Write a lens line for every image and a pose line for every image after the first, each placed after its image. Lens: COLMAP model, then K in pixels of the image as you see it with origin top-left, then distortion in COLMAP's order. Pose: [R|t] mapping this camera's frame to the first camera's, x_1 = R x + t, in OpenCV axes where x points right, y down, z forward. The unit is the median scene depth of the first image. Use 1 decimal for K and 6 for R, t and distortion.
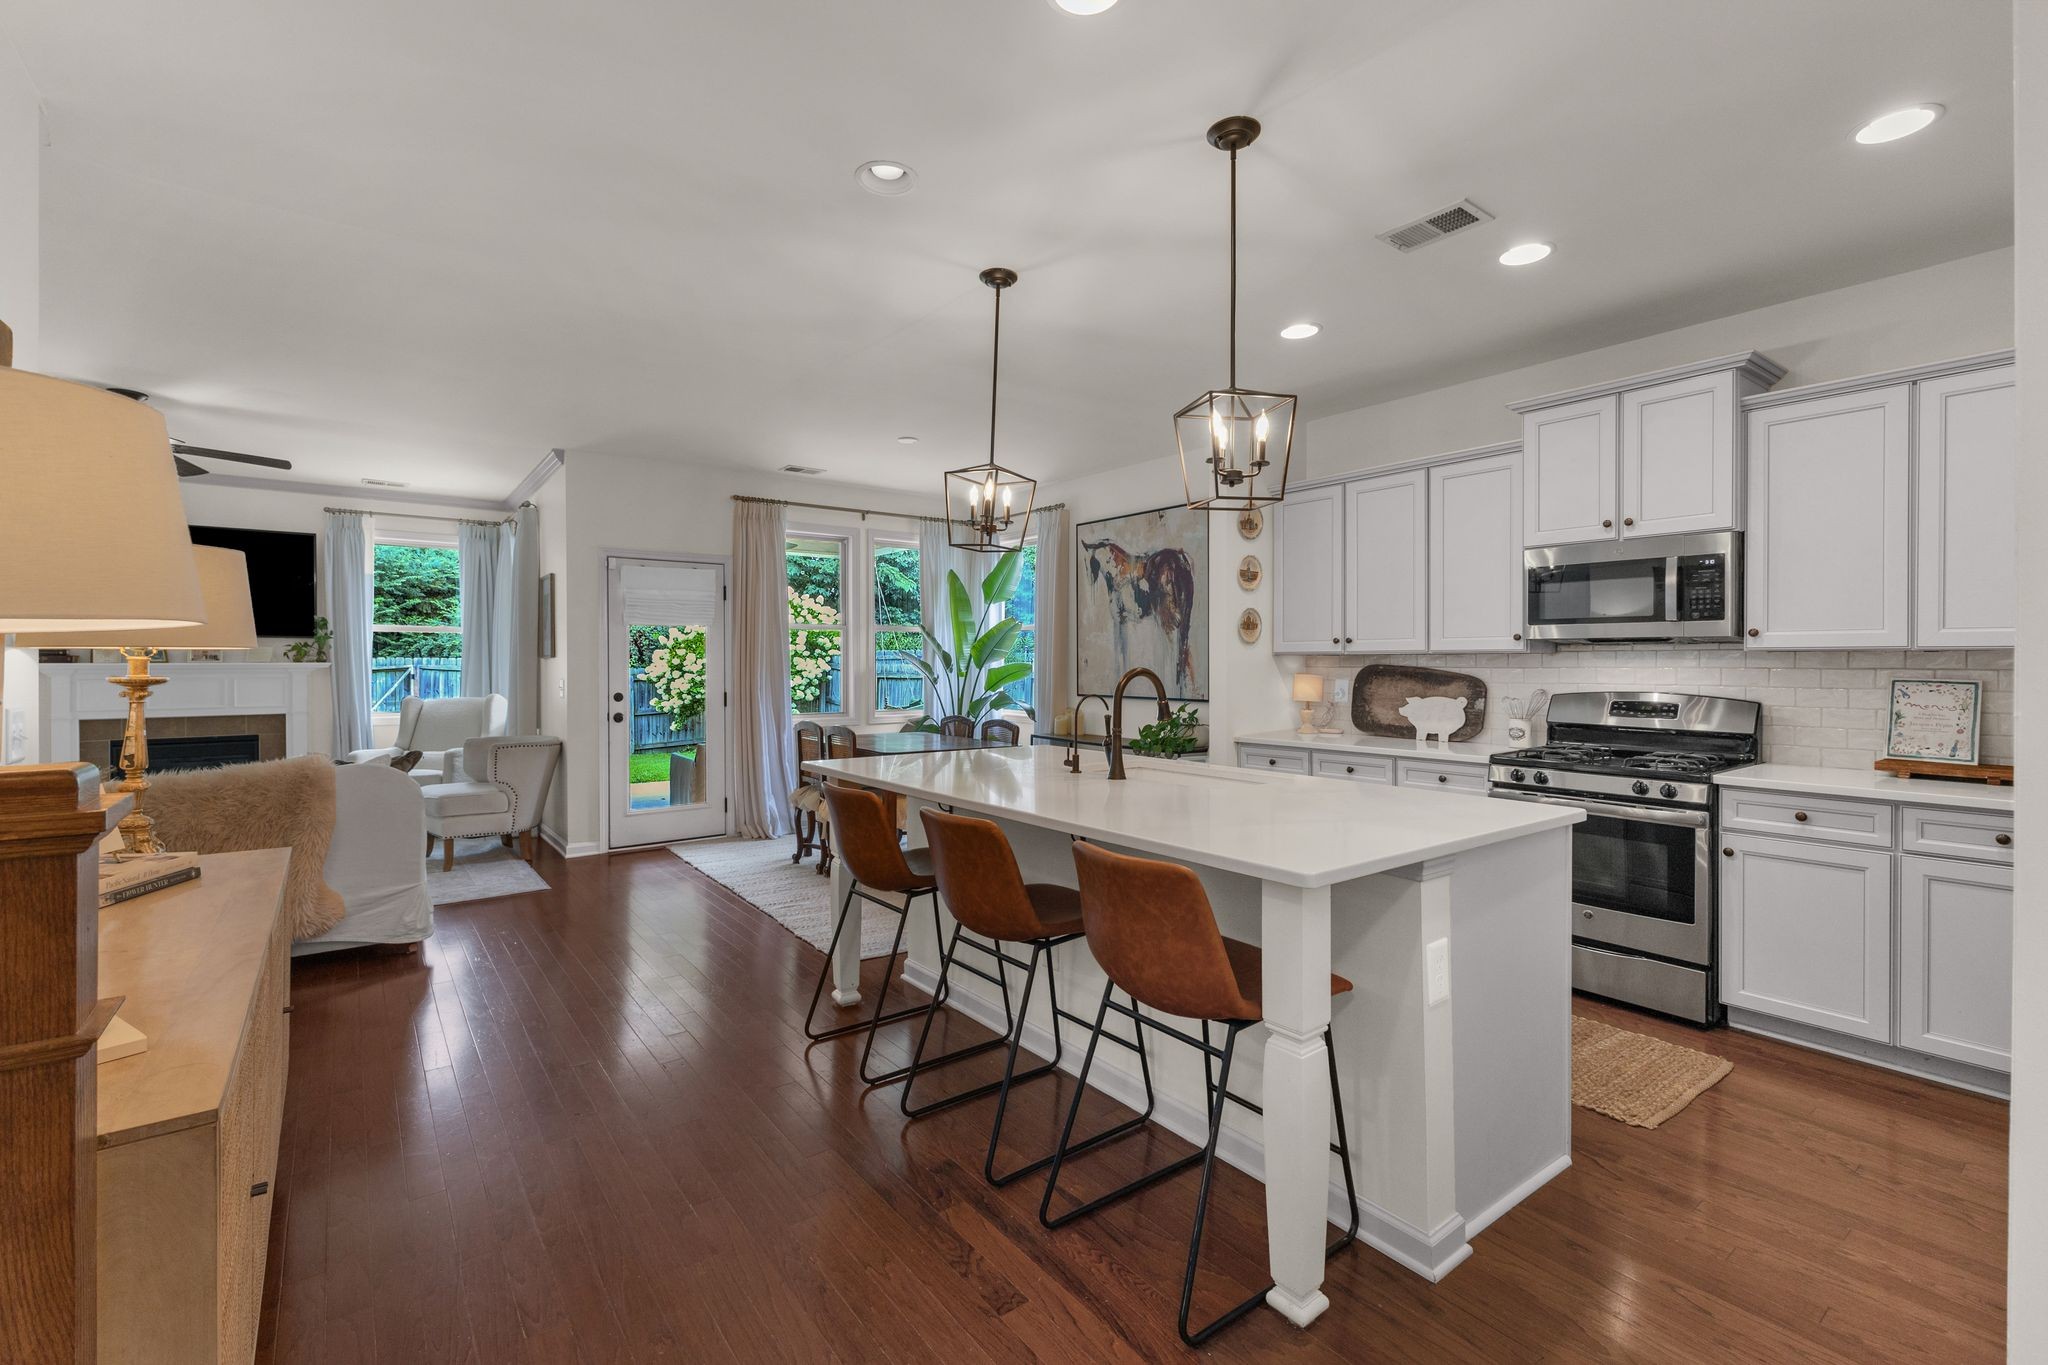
lens RADIAL K [[888.7, 0, 1022.4], [0, 888.7, 660.7], [0, 0, 1]] dist [0.003451, 0.000033]
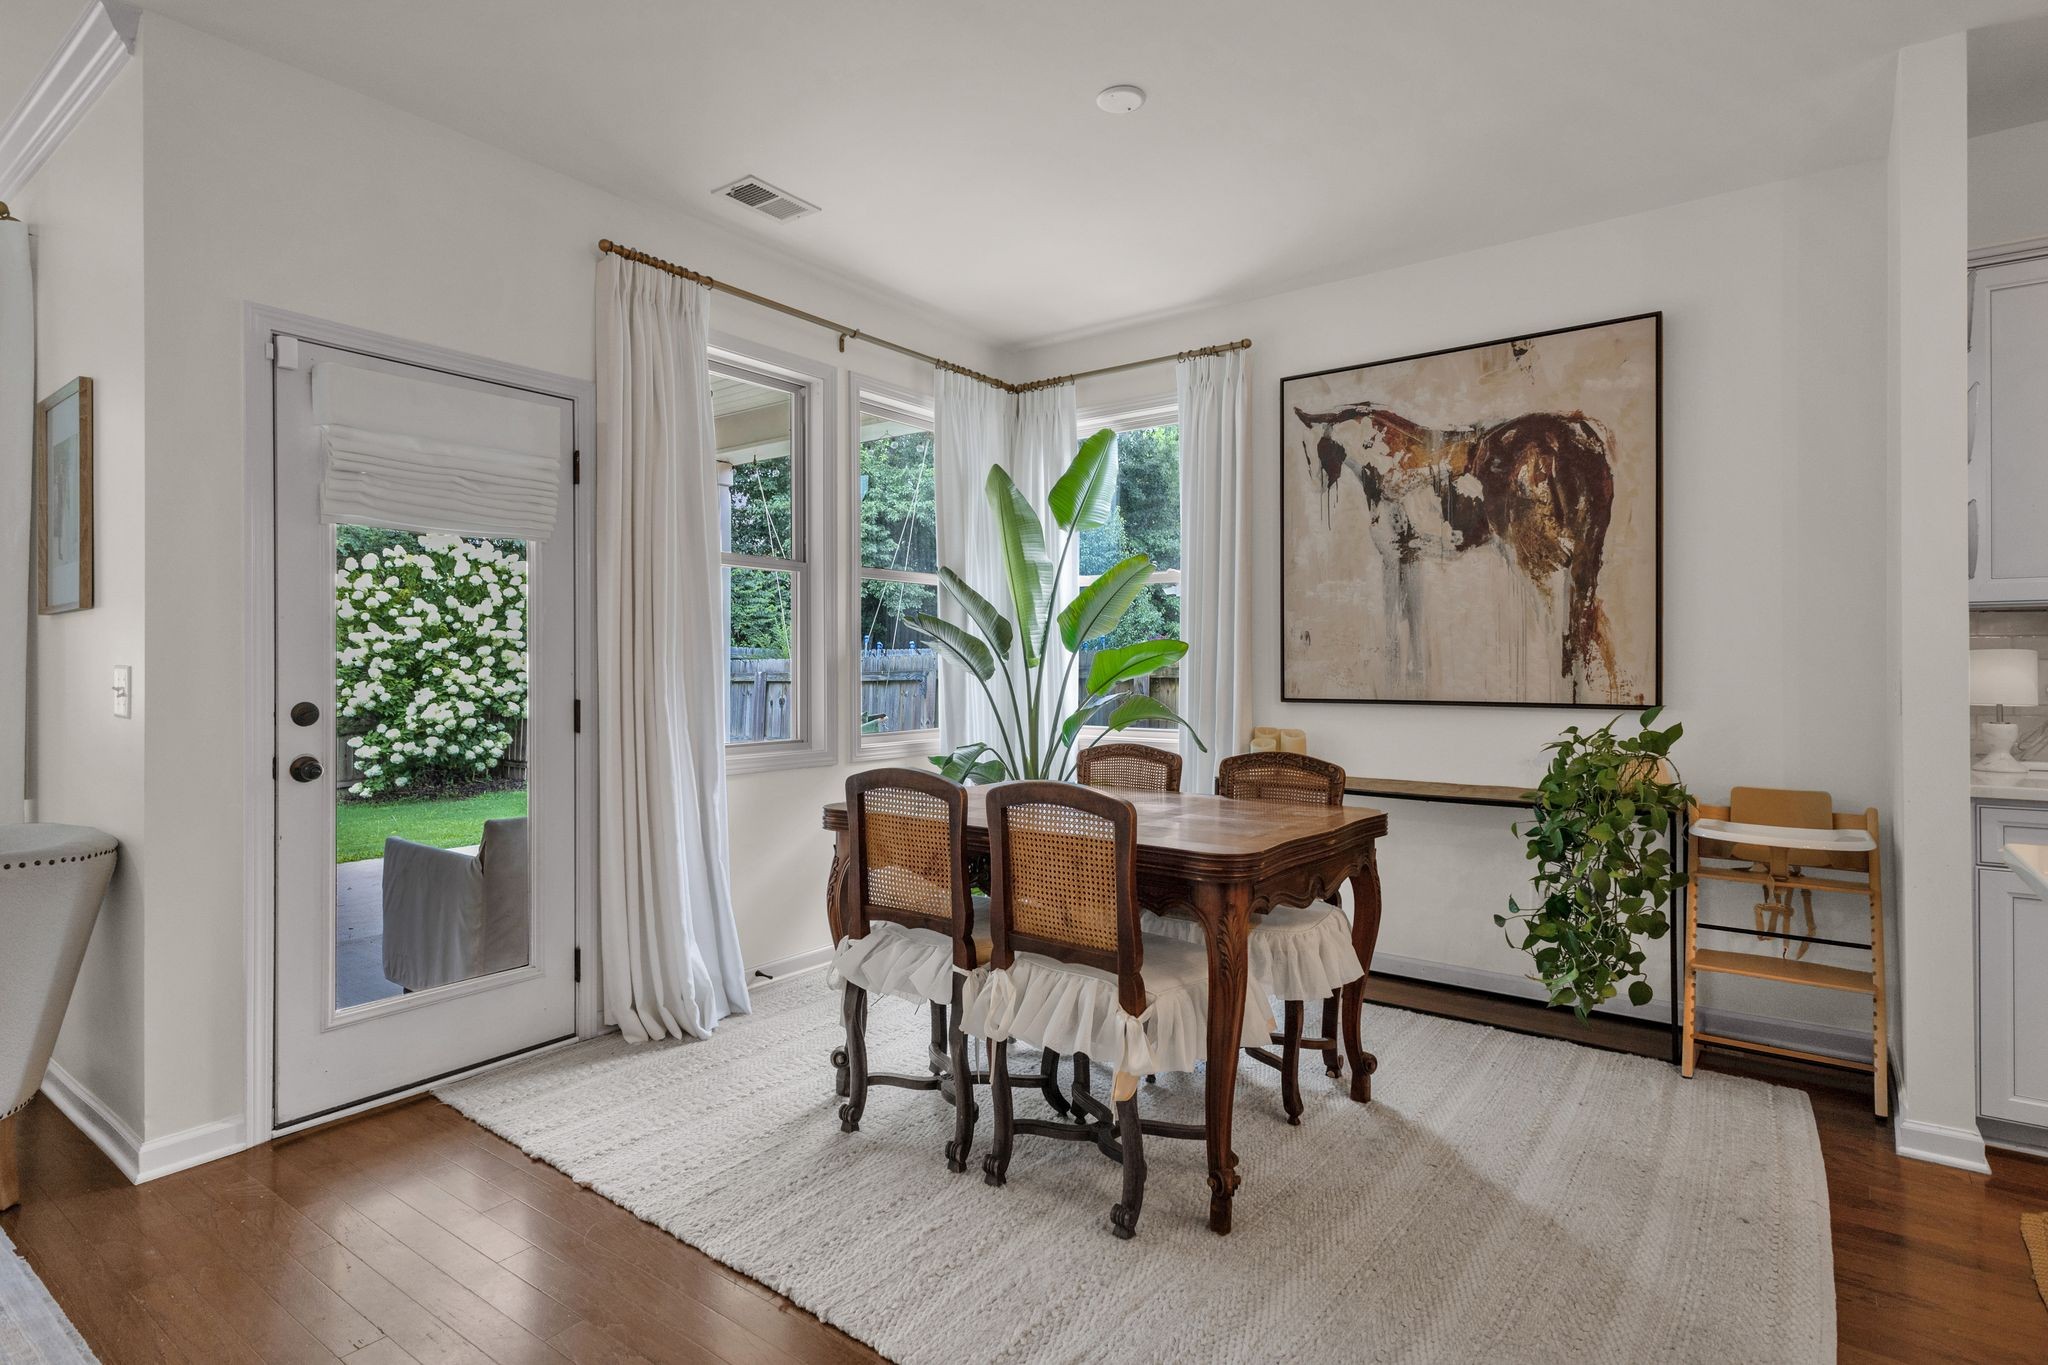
lens RADIAL K [[1054.1, 0, 1038.0], [0, 1054.1, 656.1], [0, 0, 1]] dist [0.012867, -0.000212]
pose [[0.961153, 0.003446, 0.275994, -0.266312], [-0.000987, 0.999959, -0.009048, 0.019177], [-0.276014, 0.008424, 0.961117, 0.460034]]
